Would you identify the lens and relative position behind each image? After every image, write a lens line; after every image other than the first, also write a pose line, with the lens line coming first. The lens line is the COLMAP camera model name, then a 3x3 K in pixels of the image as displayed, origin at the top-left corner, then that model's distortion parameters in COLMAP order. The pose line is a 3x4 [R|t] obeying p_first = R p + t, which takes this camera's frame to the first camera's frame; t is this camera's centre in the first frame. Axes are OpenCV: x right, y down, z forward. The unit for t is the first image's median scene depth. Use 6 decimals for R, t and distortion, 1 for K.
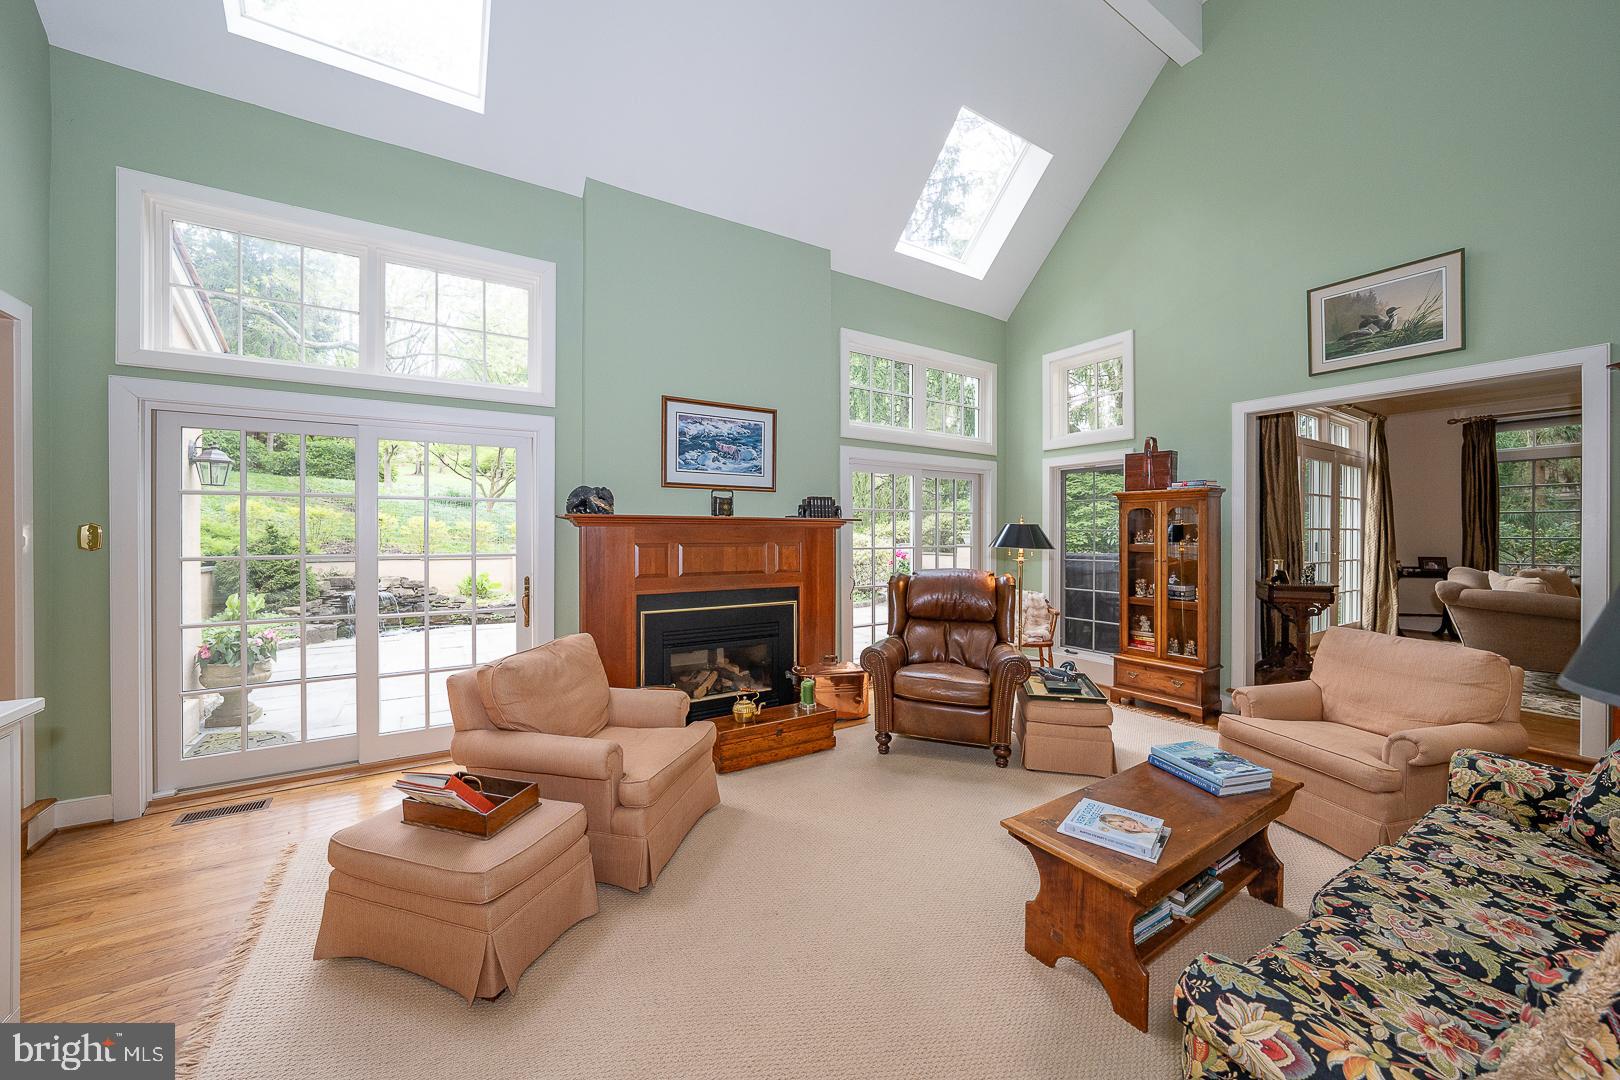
lens RADIAL K [[600.1, 0, 810.0], [0, 600.1, 540.0], [0, 0, 1]] dist [-0.026489, 0.006951]
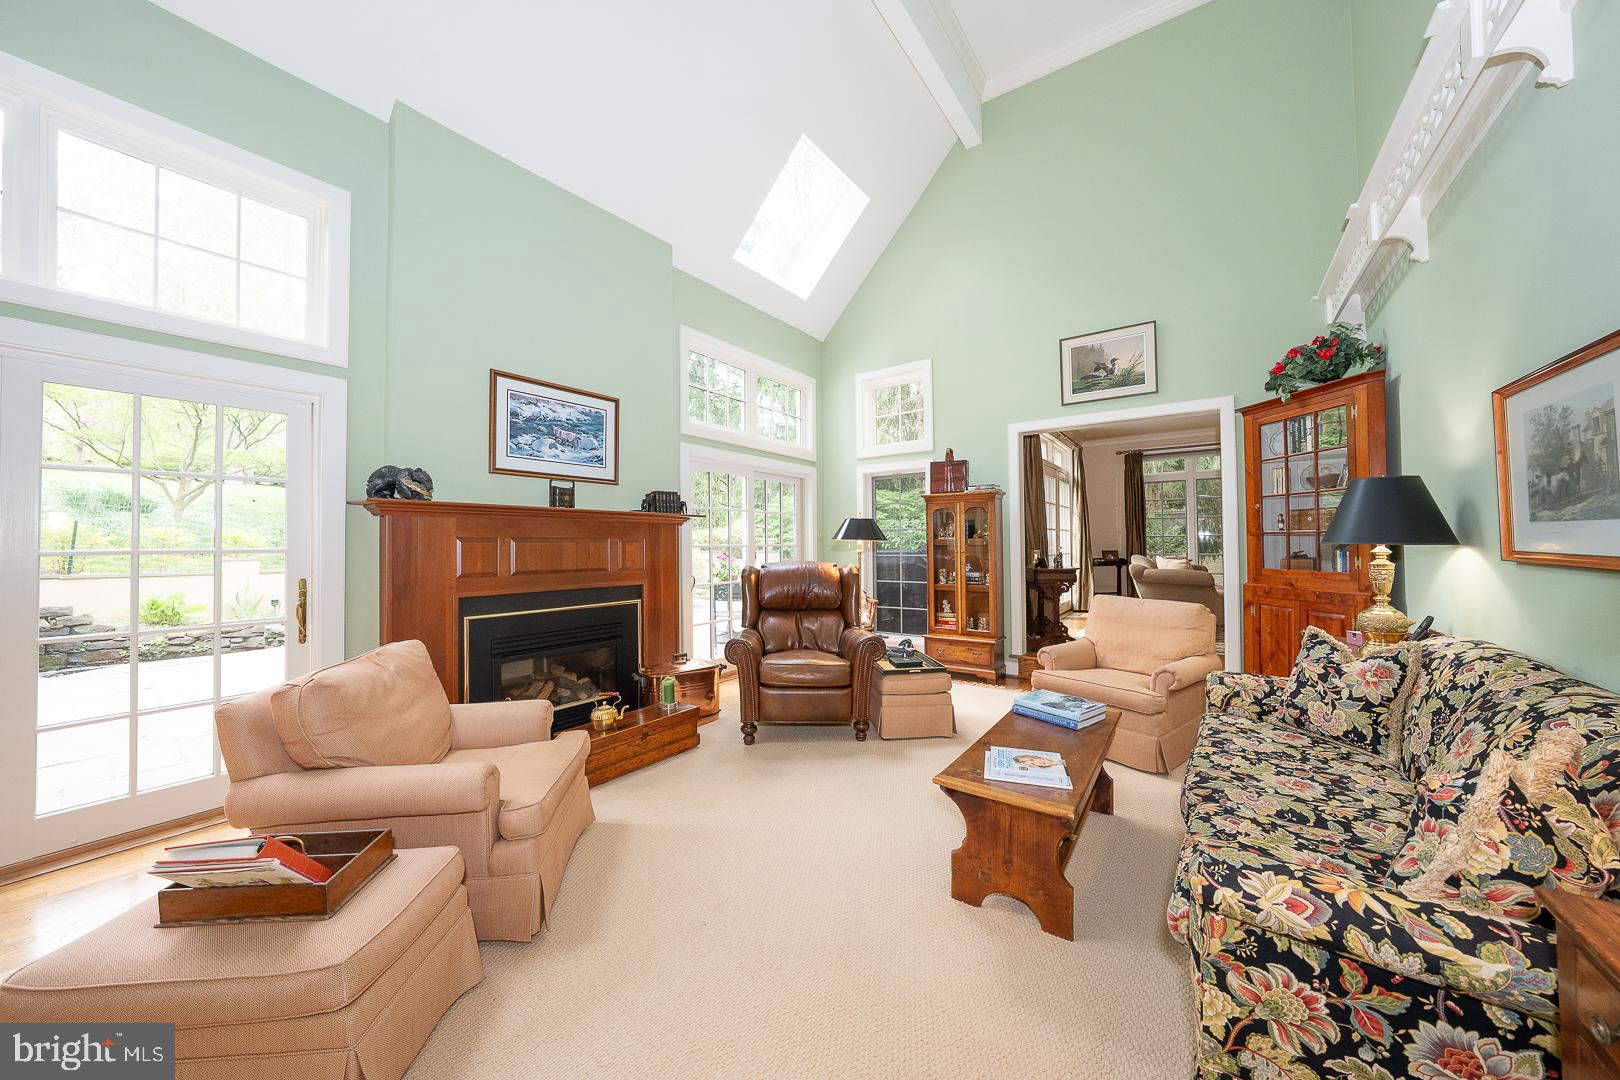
lens RADIAL K [[563.2, 0, 810.0], [0, 563.2, 540.0], [0, 0, 1]] dist [-0.032341, 0.006918]
pose [[0.927852, -0.005439, 0.372908, -0.135019], [0.014555, 0.999660, -0.021633, 0.038442], [-0.372663, 0.025500, 0.927616, 0.085683]]
